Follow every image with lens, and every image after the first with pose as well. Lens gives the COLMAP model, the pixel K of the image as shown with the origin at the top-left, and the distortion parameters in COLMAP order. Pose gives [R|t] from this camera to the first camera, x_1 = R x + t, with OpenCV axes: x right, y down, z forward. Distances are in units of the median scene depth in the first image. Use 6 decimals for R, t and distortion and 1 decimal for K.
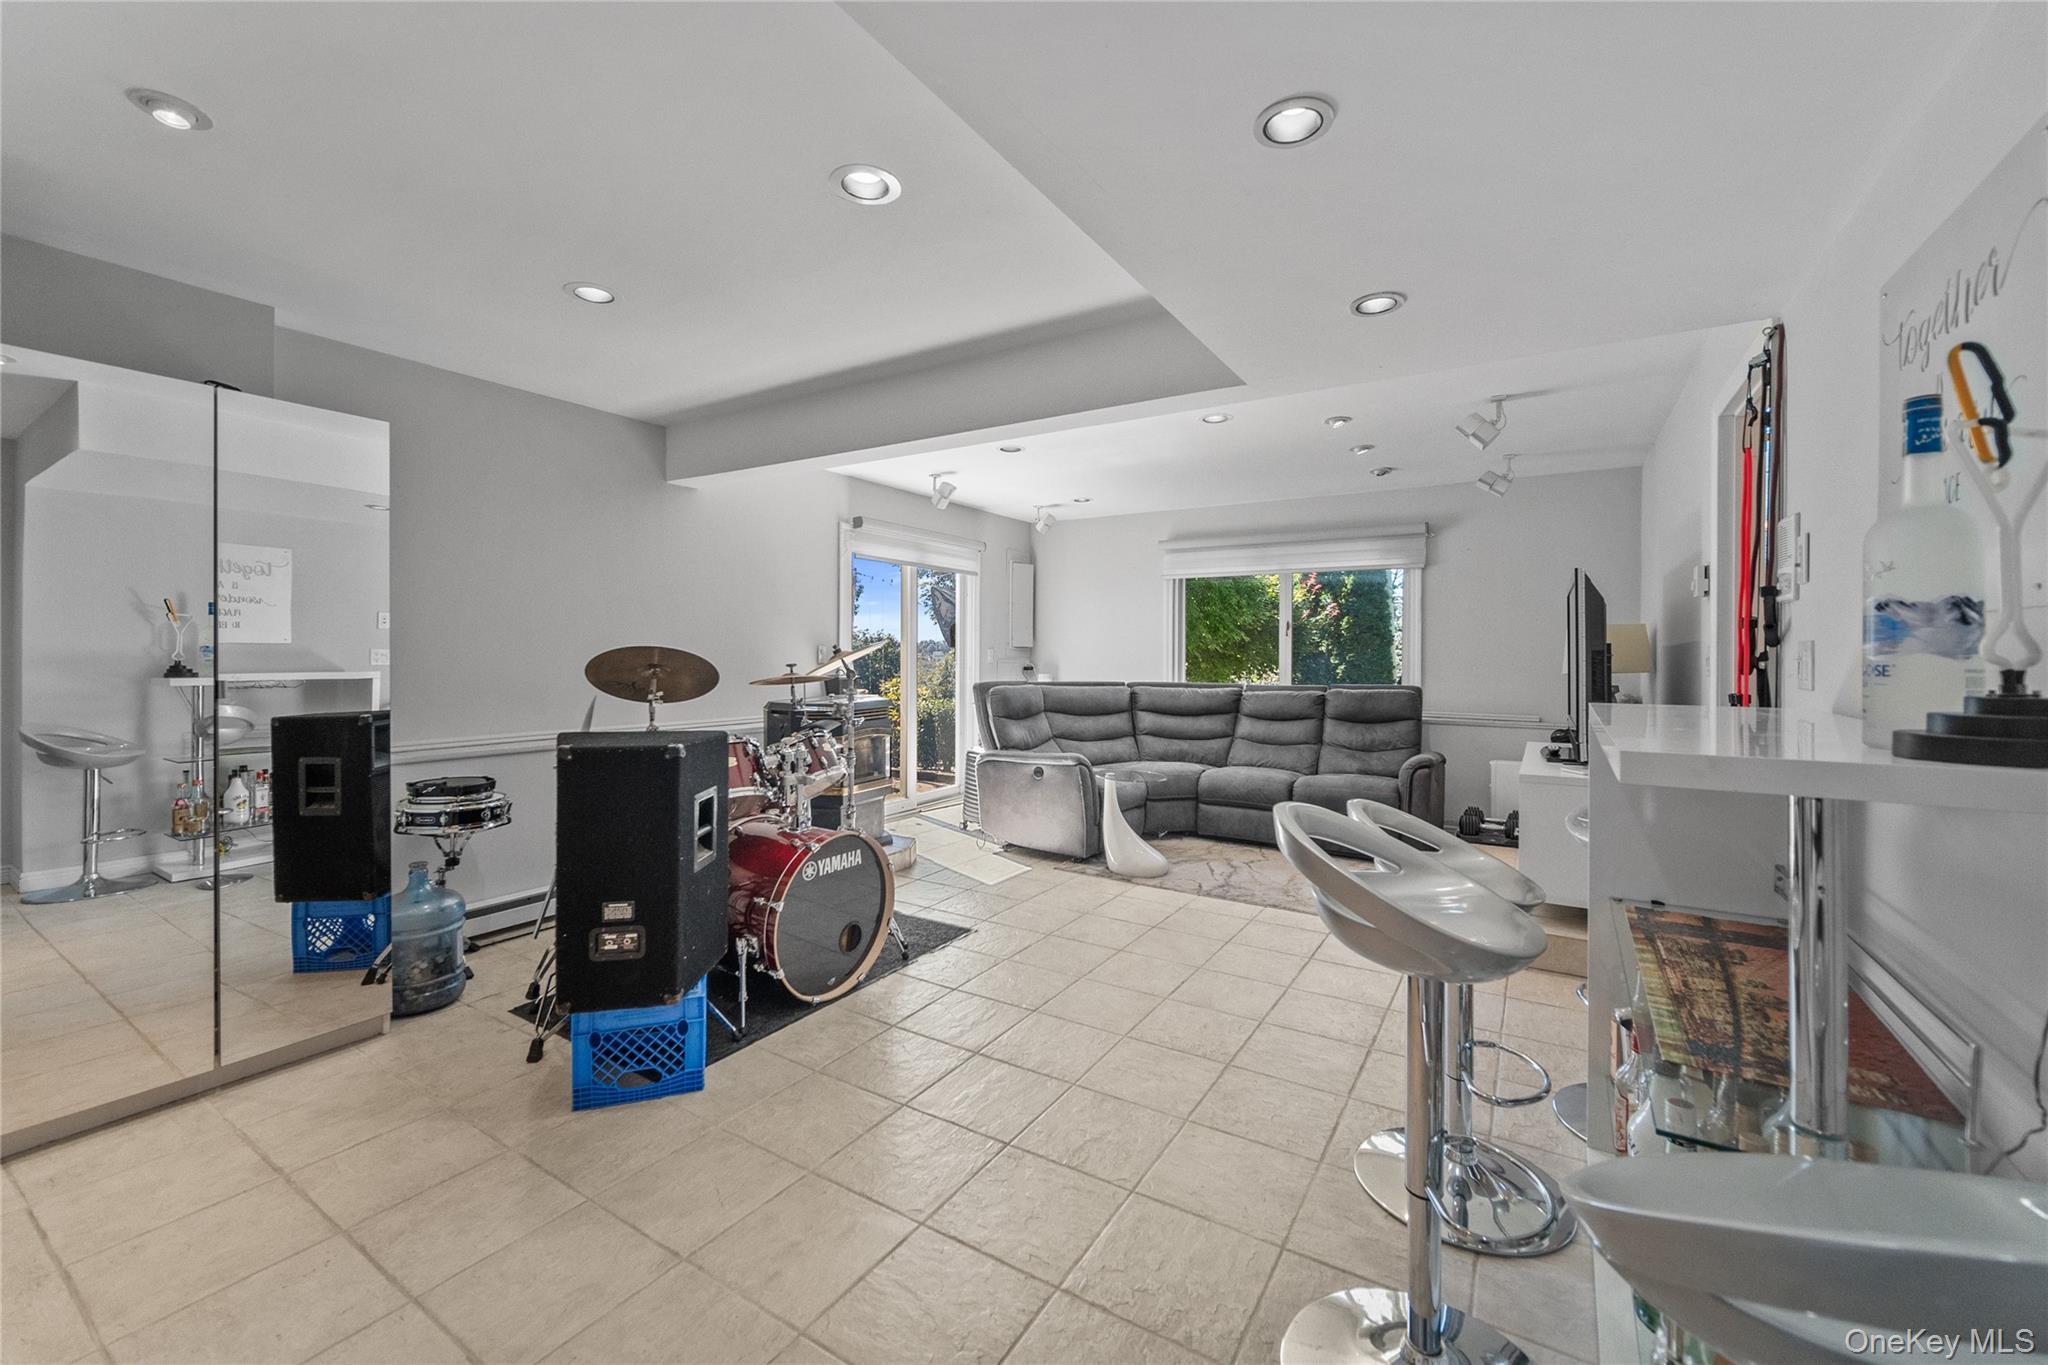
lens RADIAL K [[811.0, 0, 1026.4], [0, 811.0, 653.6], [0, 0, 1]] dist [-0.002637, -0.000228]
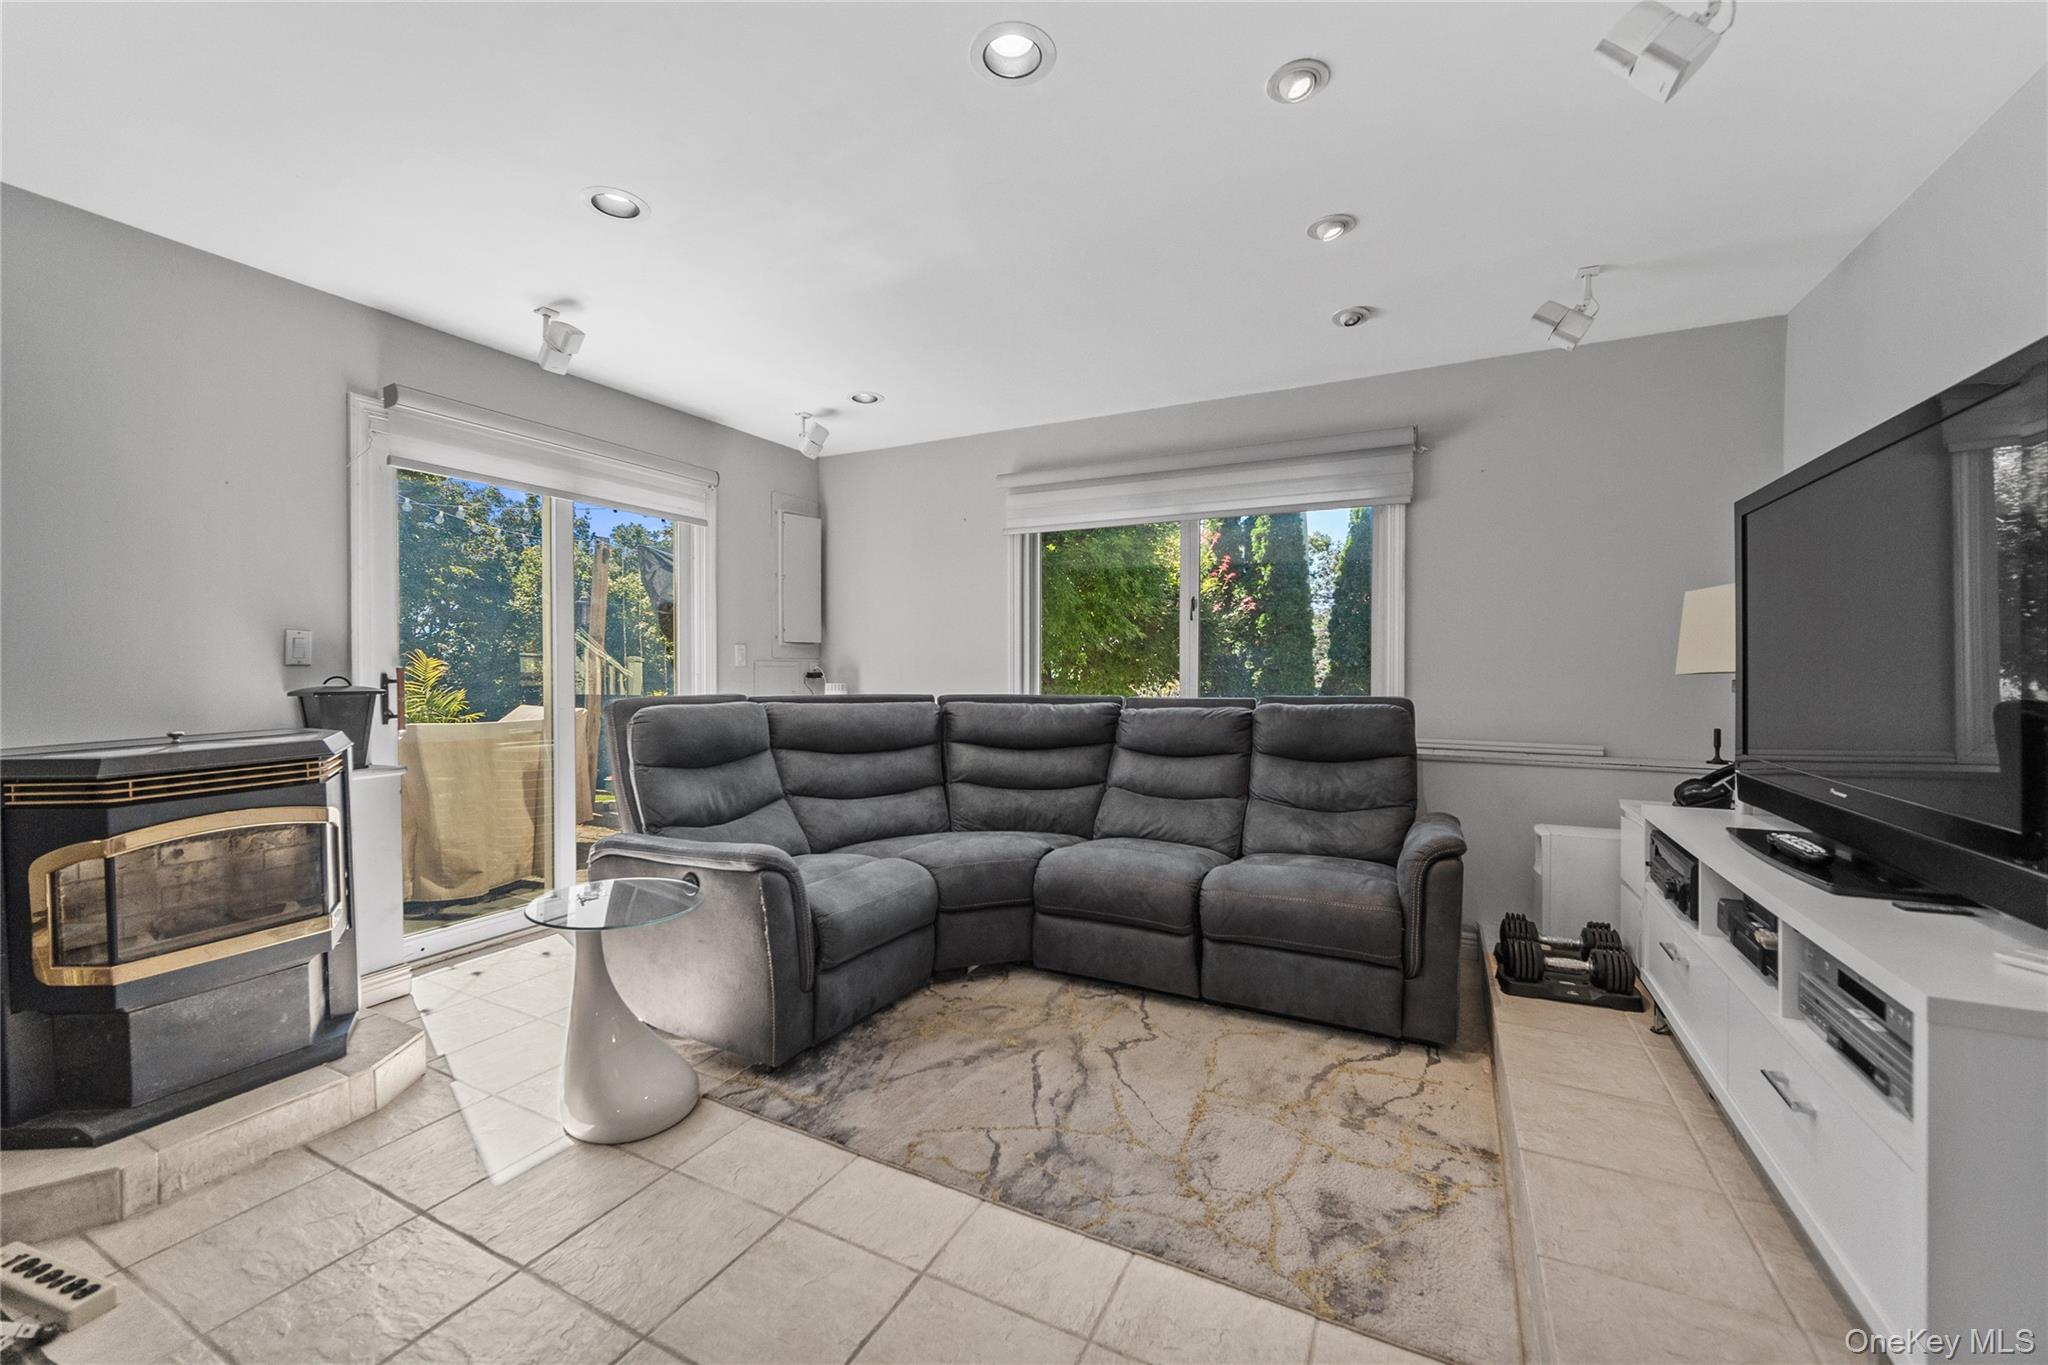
lens RADIAL K [[811.0, 0, 1022.8], [0, 811.0, 680.3], [0, 0, 1]] dist [-0.002637, -0.000228]
pose [[0.995010, -0.007765, 0.099471, 0.134500], [0.005863, 0.999795, 0.019403, 0.013329], [-0.099601, -0.018723, 0.994851, 0.405124]]
